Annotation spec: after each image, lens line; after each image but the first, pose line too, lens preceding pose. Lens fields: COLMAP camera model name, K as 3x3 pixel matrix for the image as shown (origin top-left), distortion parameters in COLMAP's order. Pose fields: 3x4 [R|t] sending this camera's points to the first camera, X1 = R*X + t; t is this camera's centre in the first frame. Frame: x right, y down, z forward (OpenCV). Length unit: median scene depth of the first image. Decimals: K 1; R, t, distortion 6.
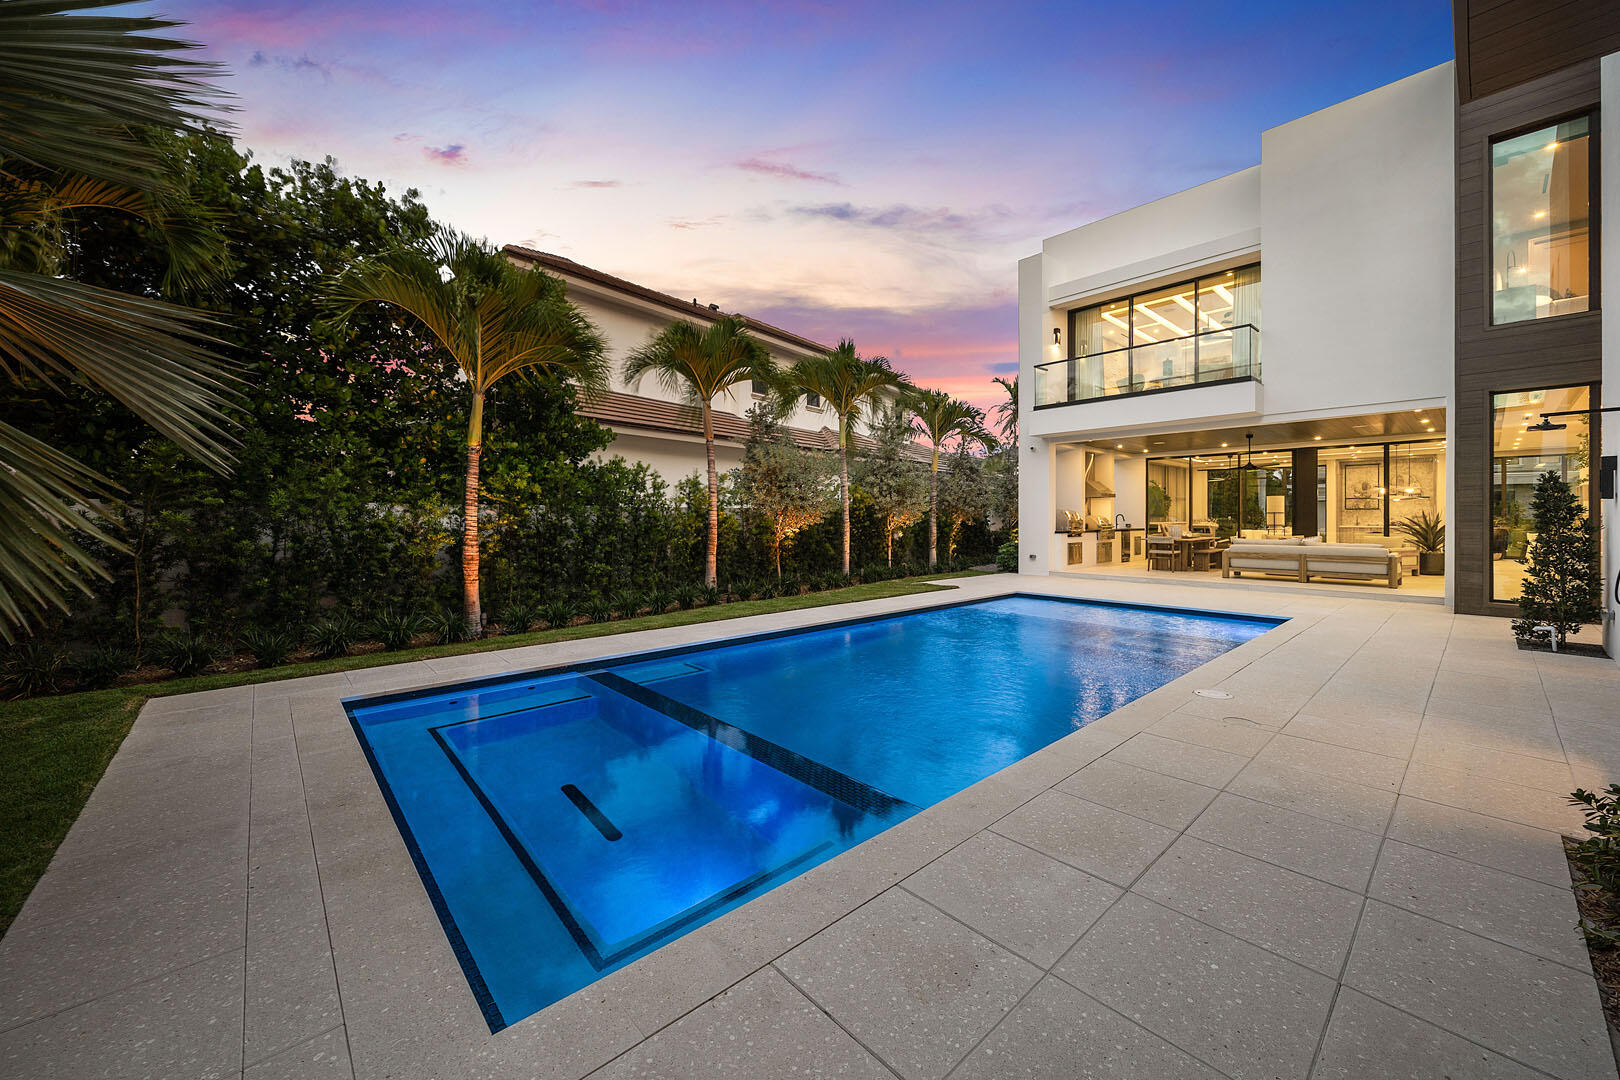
lens RADIAL K [[612.8, 0, 814.6], [0, 612.8, 519.8], [0, 0, 1]] dist [-0.001239, -0.000112]
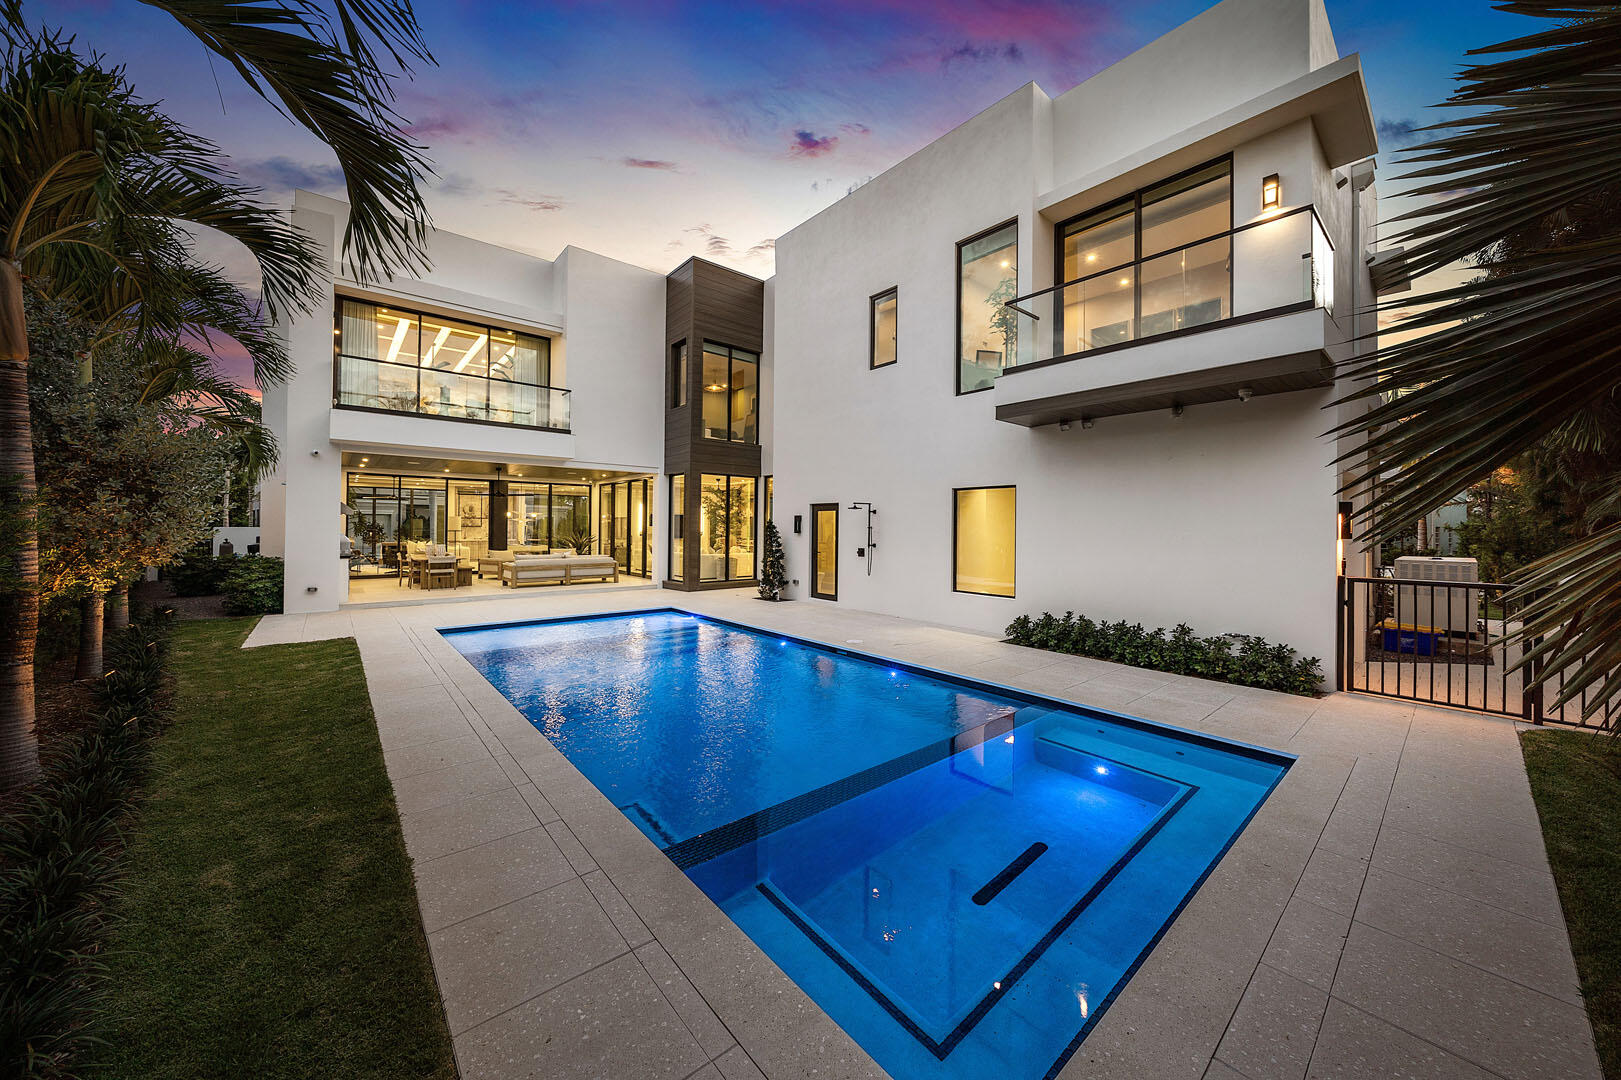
lens RADIAL K [[561.4, 0, 801.3], [0, 561.4, 524.3], [0, 0, 1]] dist [-0.001231, -0.000171]
pose [[0.048199, 0.007754, 0.998808, -0.344057], [-0.002500, 0.999968, -0.007642, -0.020288], [-0.998835, -0.002129, 0.048217, 0.340678]]
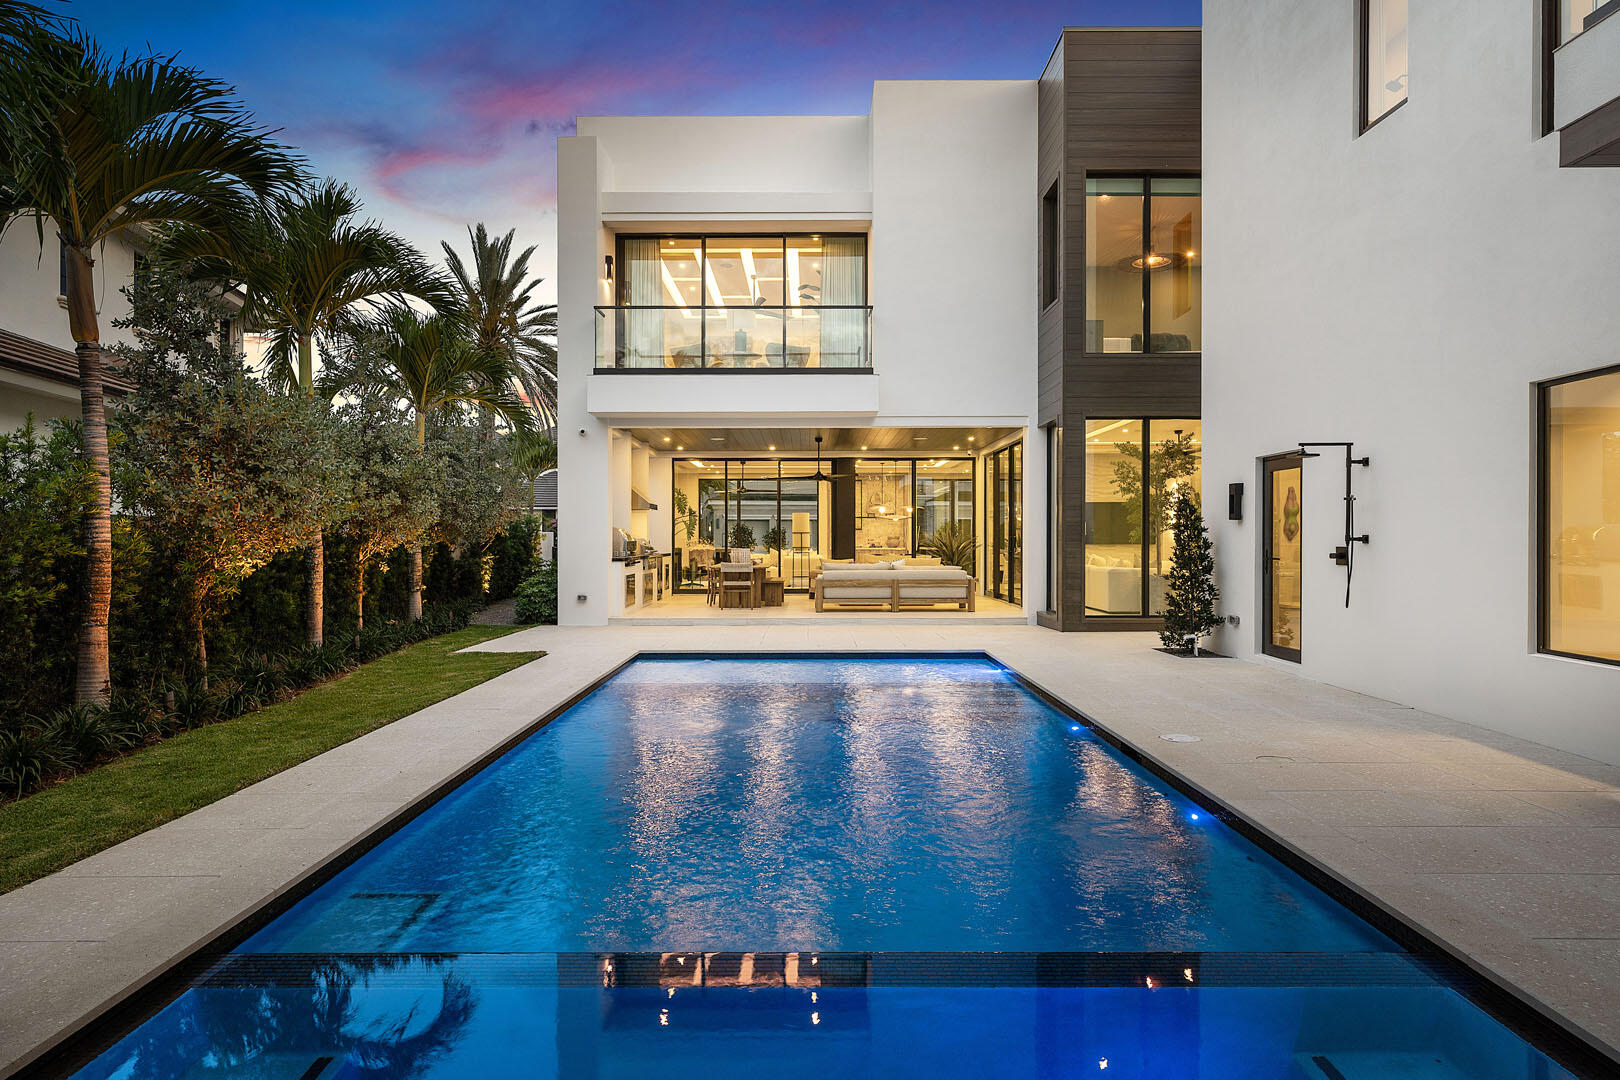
lens RADIAL K [[924.6, 0, 810.0], [0, 924.6, 540.0], [0, 0, 1]] dist [0.005129, 0.001906]
pose [[0.675447, -0.000258, 0.737408, -0.210107], [0.003378, 0.999991, -0.002745, 0.002360], [-0.737400, 0.004345, 0.675442, 0.158631]]
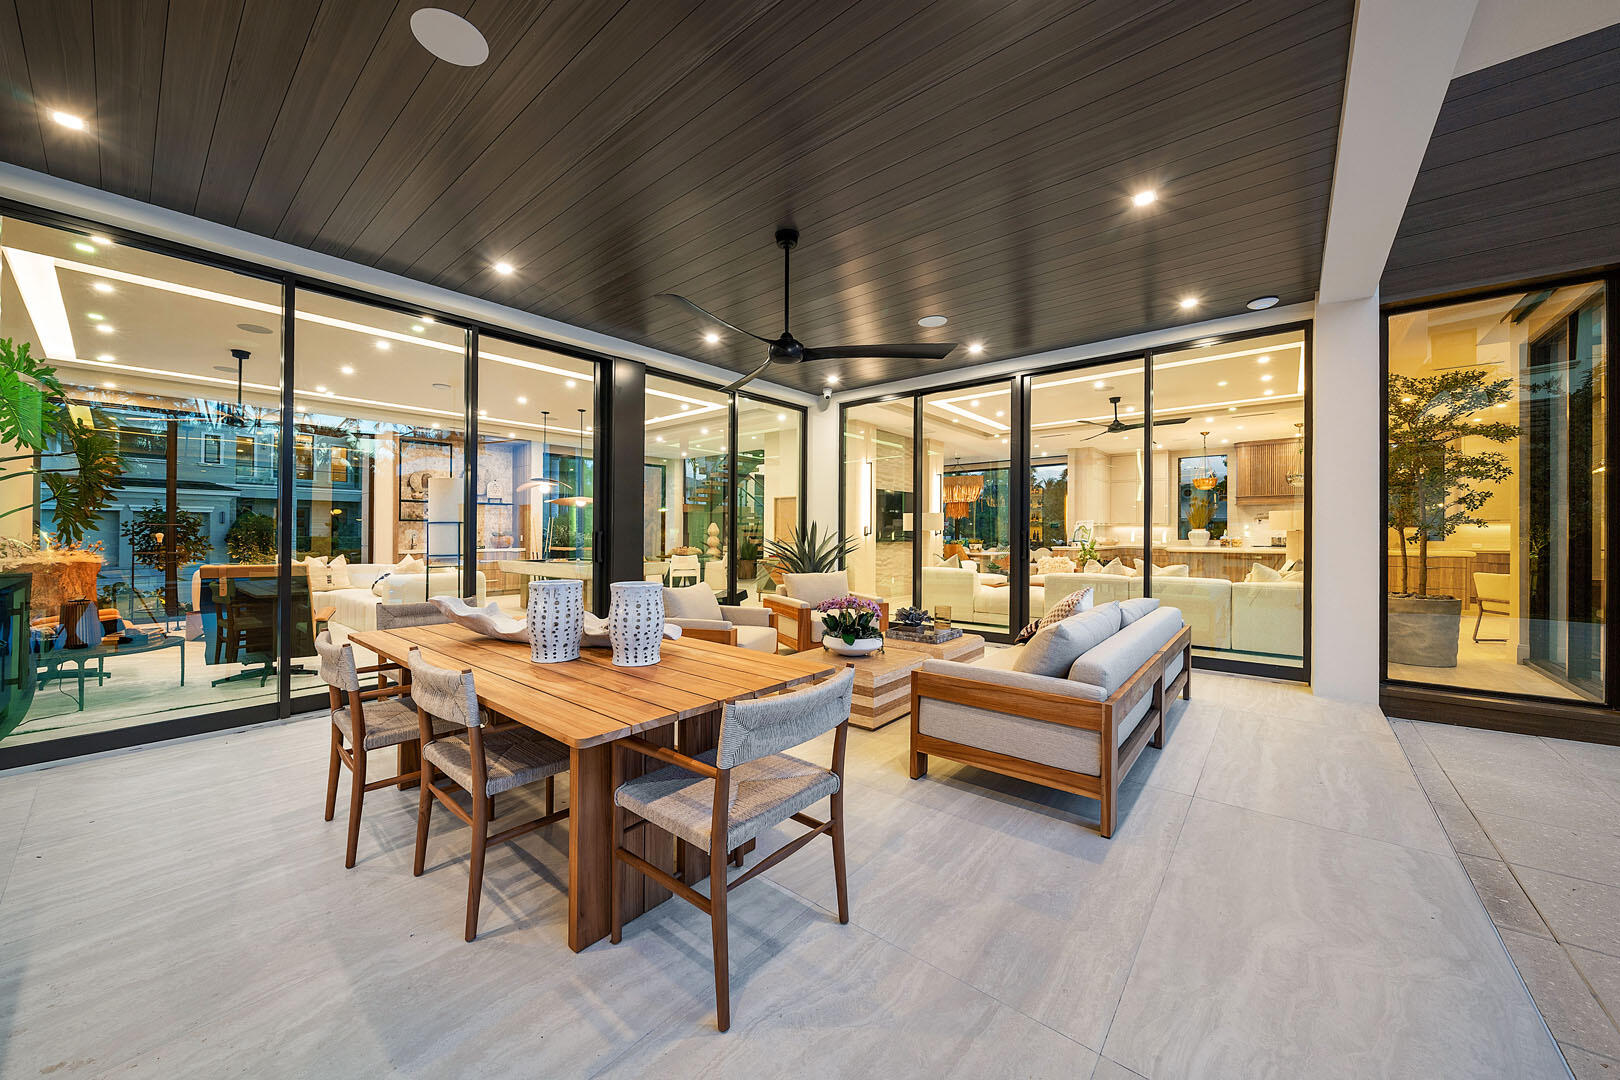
lens RADIAL K [[569.9, 0, 805.0], [0, 569.9, 525.3], [0, 0, 1]] dist [-0.009023, -0.000033]
pose [[-0.137390, 0.014075, 0.990417, 0.435409], [0.002589, 0.999901, -0.013851, -0.003961], [-0.990514, 0.000661, -0.137413, 0.989801]]
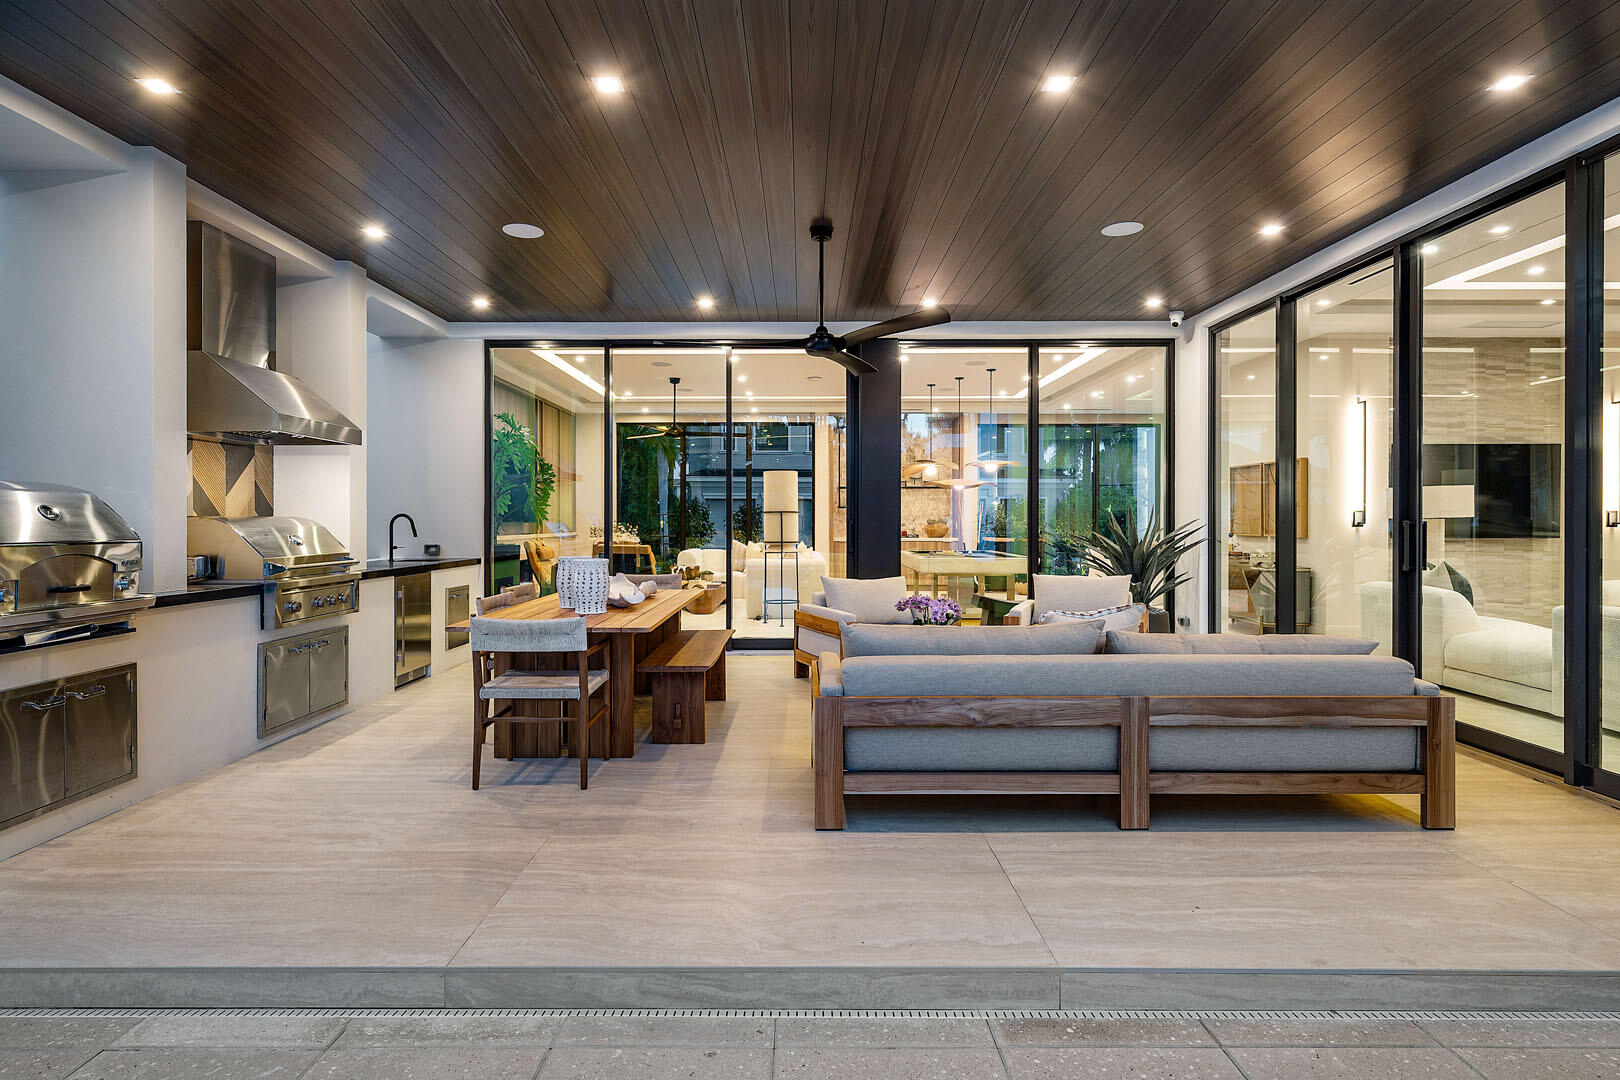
lens RADIAL K [[851.5, 0, 810.0], [0, 851.5, 523.9], [0, 0, 1]] dist [-0.002205, -0.000137]
pose [[0.669728, -0.002884, 0.742601, 0.401263], [0.003523, 0.999994, 0.000707, -0.004917], [-0.742598, 0.002142, 0.669734, 0.712646]]
